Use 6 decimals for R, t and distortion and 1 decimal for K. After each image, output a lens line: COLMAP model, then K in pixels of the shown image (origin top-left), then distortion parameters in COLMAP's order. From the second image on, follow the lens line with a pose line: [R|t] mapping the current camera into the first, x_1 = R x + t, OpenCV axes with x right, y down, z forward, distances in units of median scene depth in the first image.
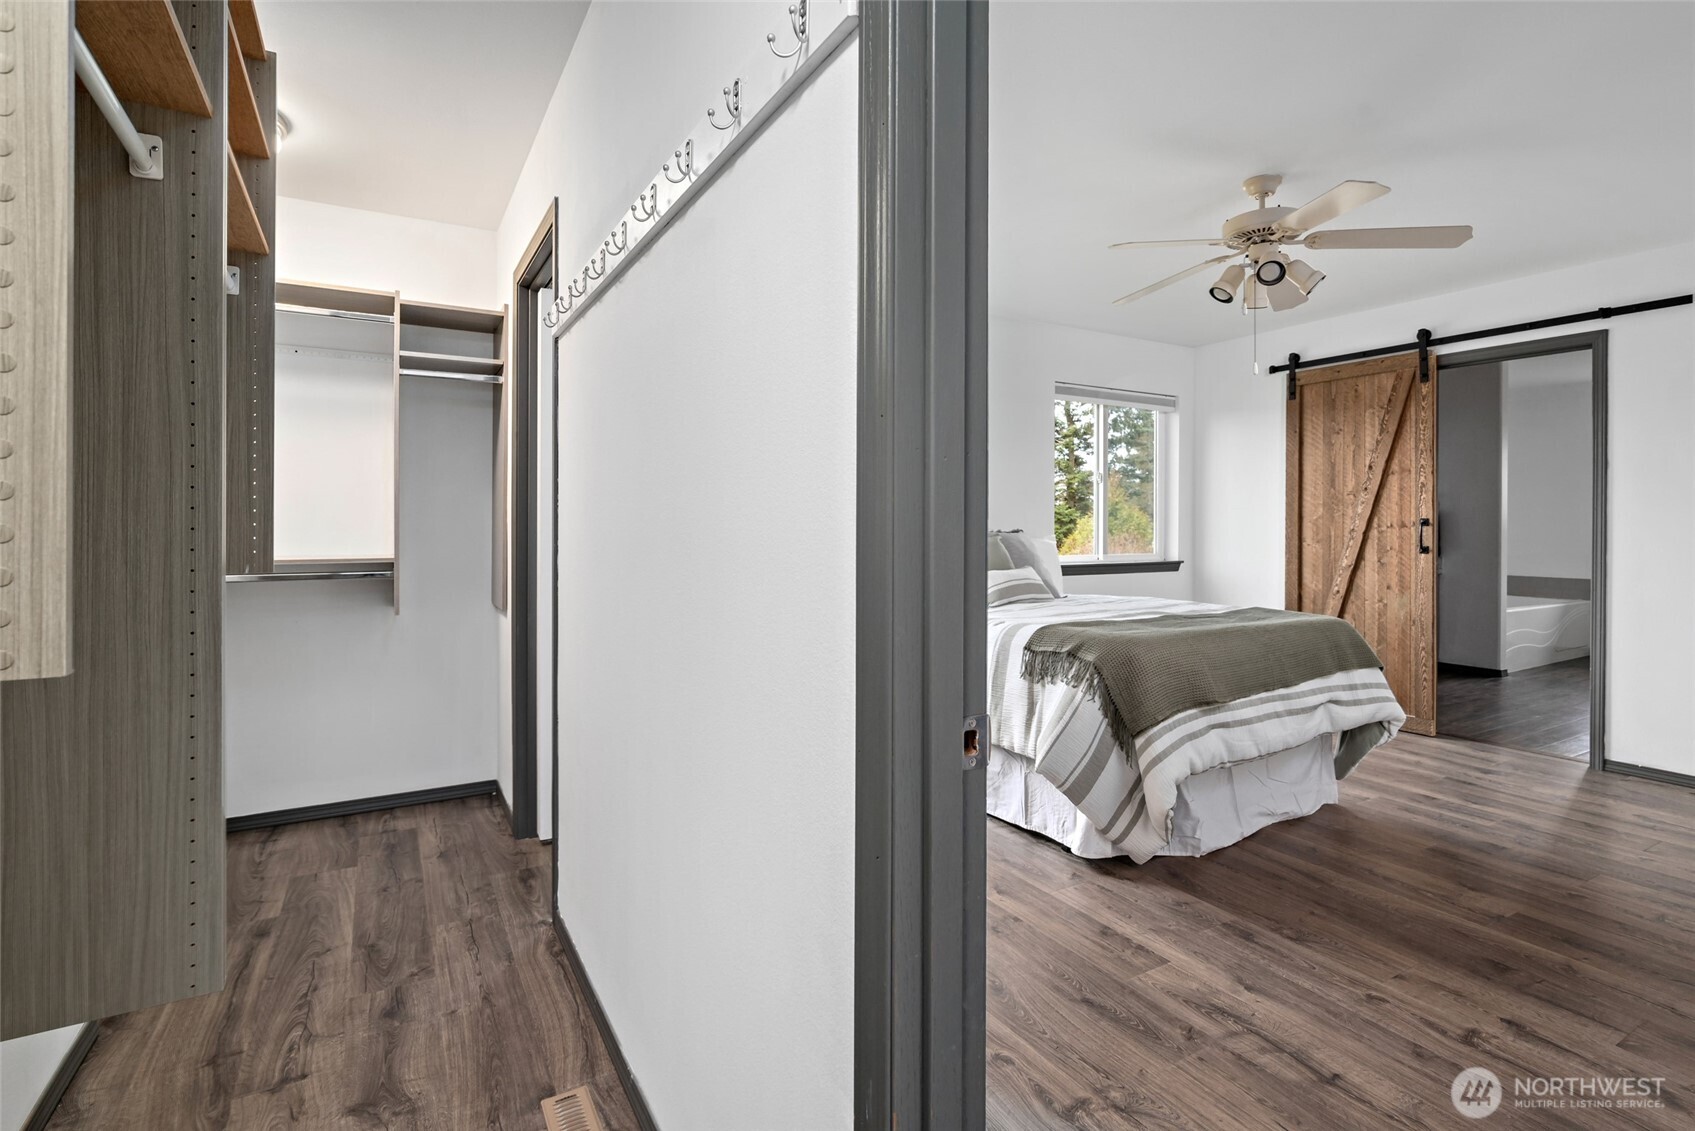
lens RADIAL K [[822.2, 0, 855.9], [0, 822.2, 527.4], [0, 0, 1]] dist [-0.003468, -0.000065]
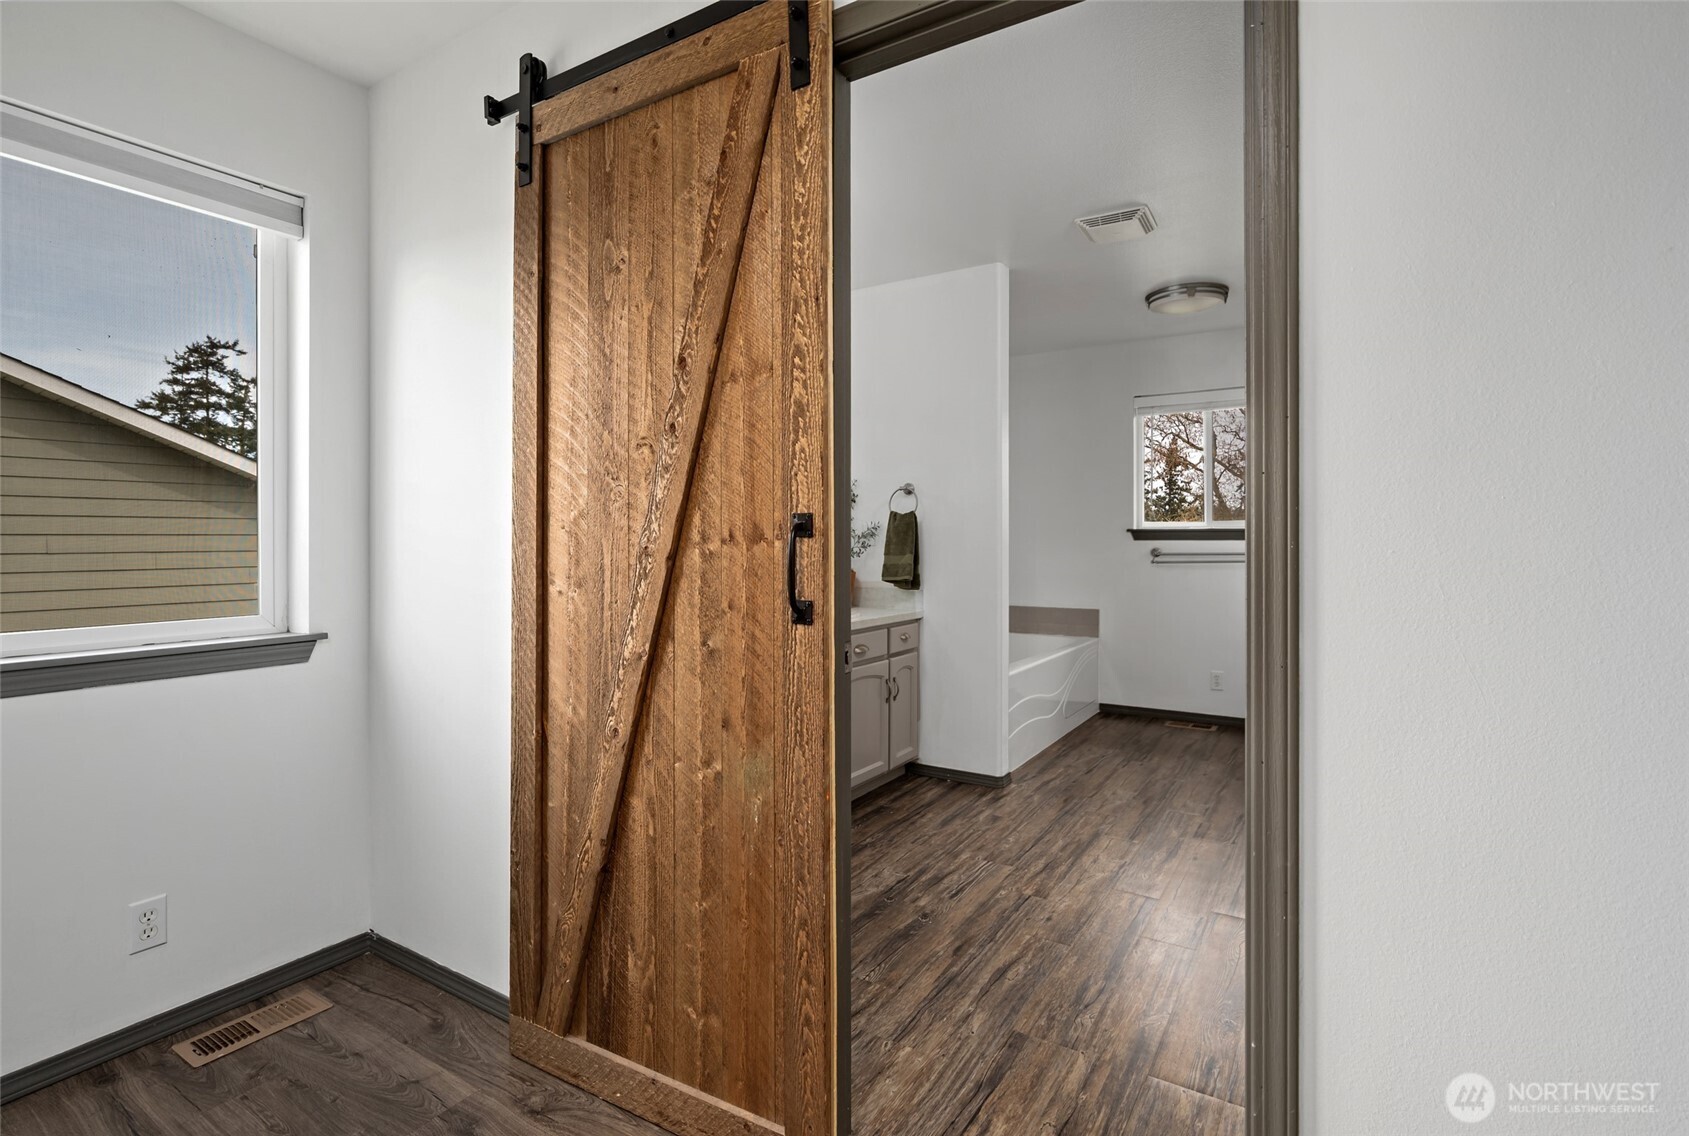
lens RADIAL K [[811.1, 0, 849.2], [0, 811.1, 543.8], [0, 0, 1]] dist [-0.002819, -0.000366]
pose [[0.887827, -0.003365, 0.460164, 0.543690], [0.005331, 0.999981, -0.002974, 0.001924], [-0.460146, 0.005094, 0.887829, 0.687307]]
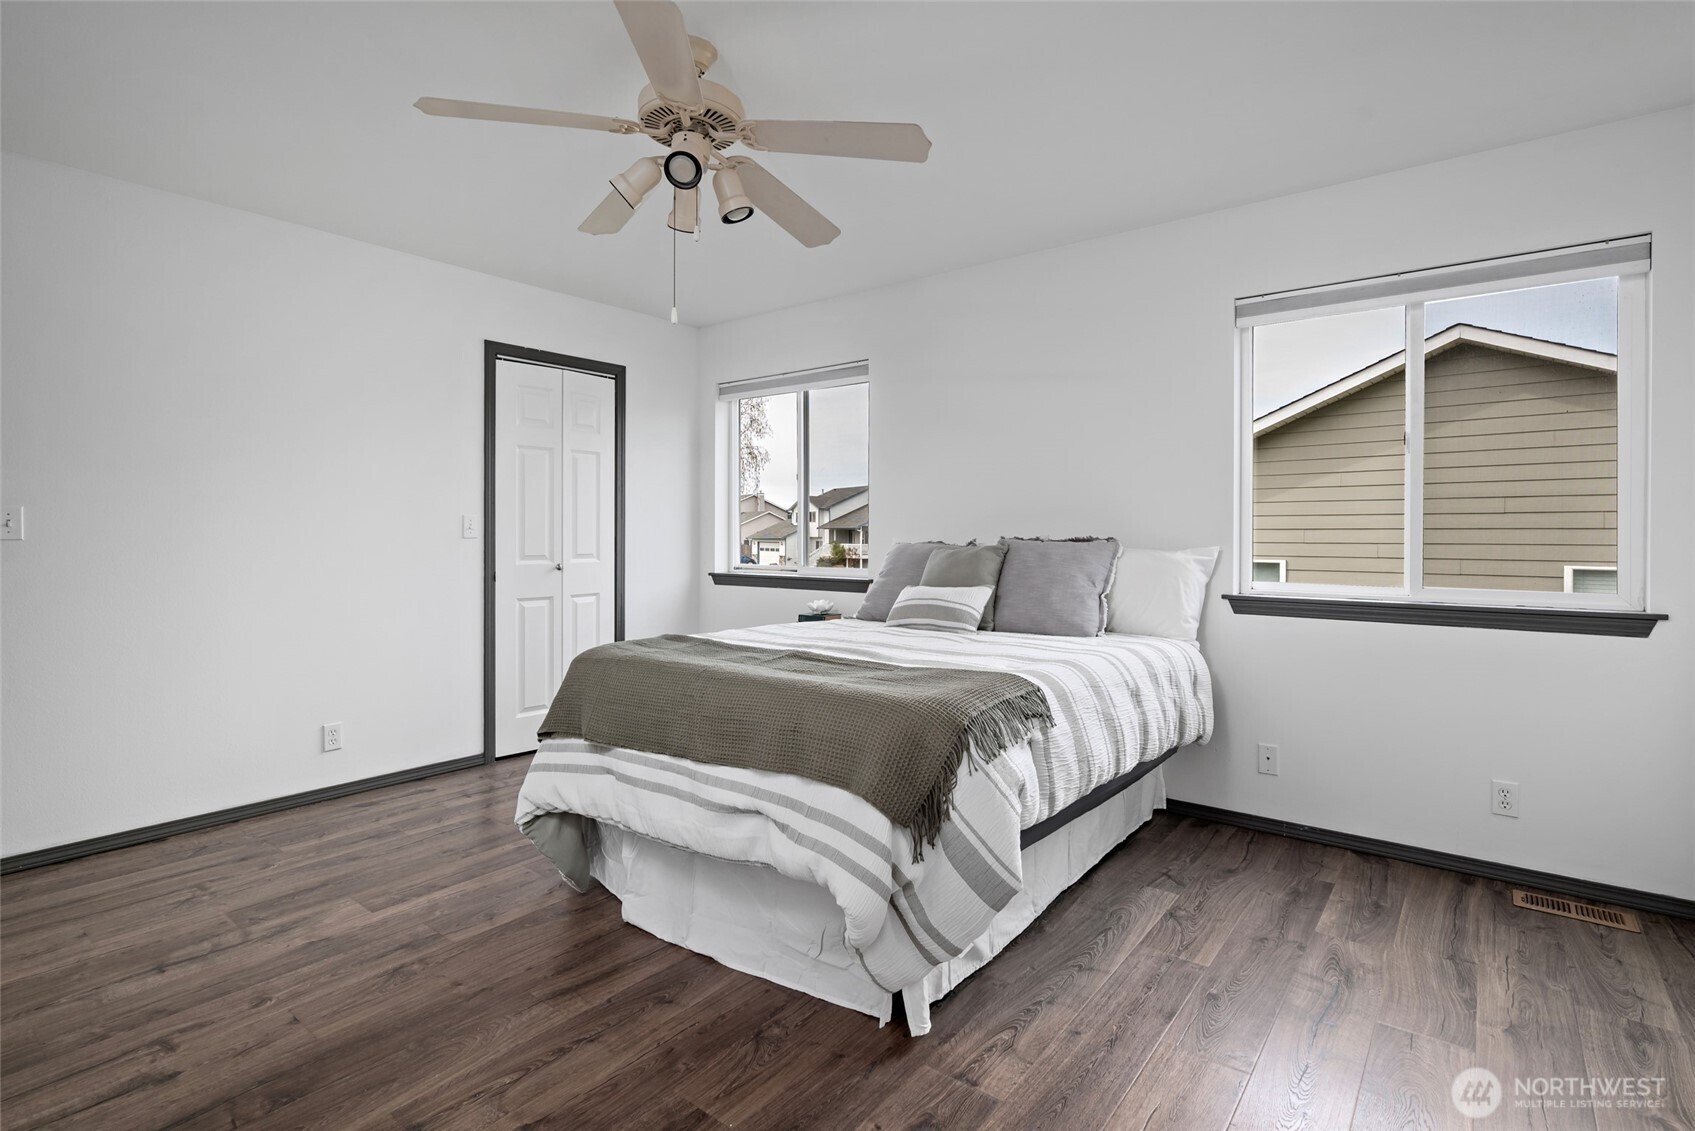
lens RADIAL K [[822.2, 0, 849.8], [0, 822.2, 525.0], [0, 0, 1]] dist [-0.003468, -0.000065]
pose [[0.370769, -0.000317, -0.928725, 0.783701], [-0.006275, 0.999976, -0.002847, -0.002682], [0.928704, 0.006883, 0.370759, 0.554900]]
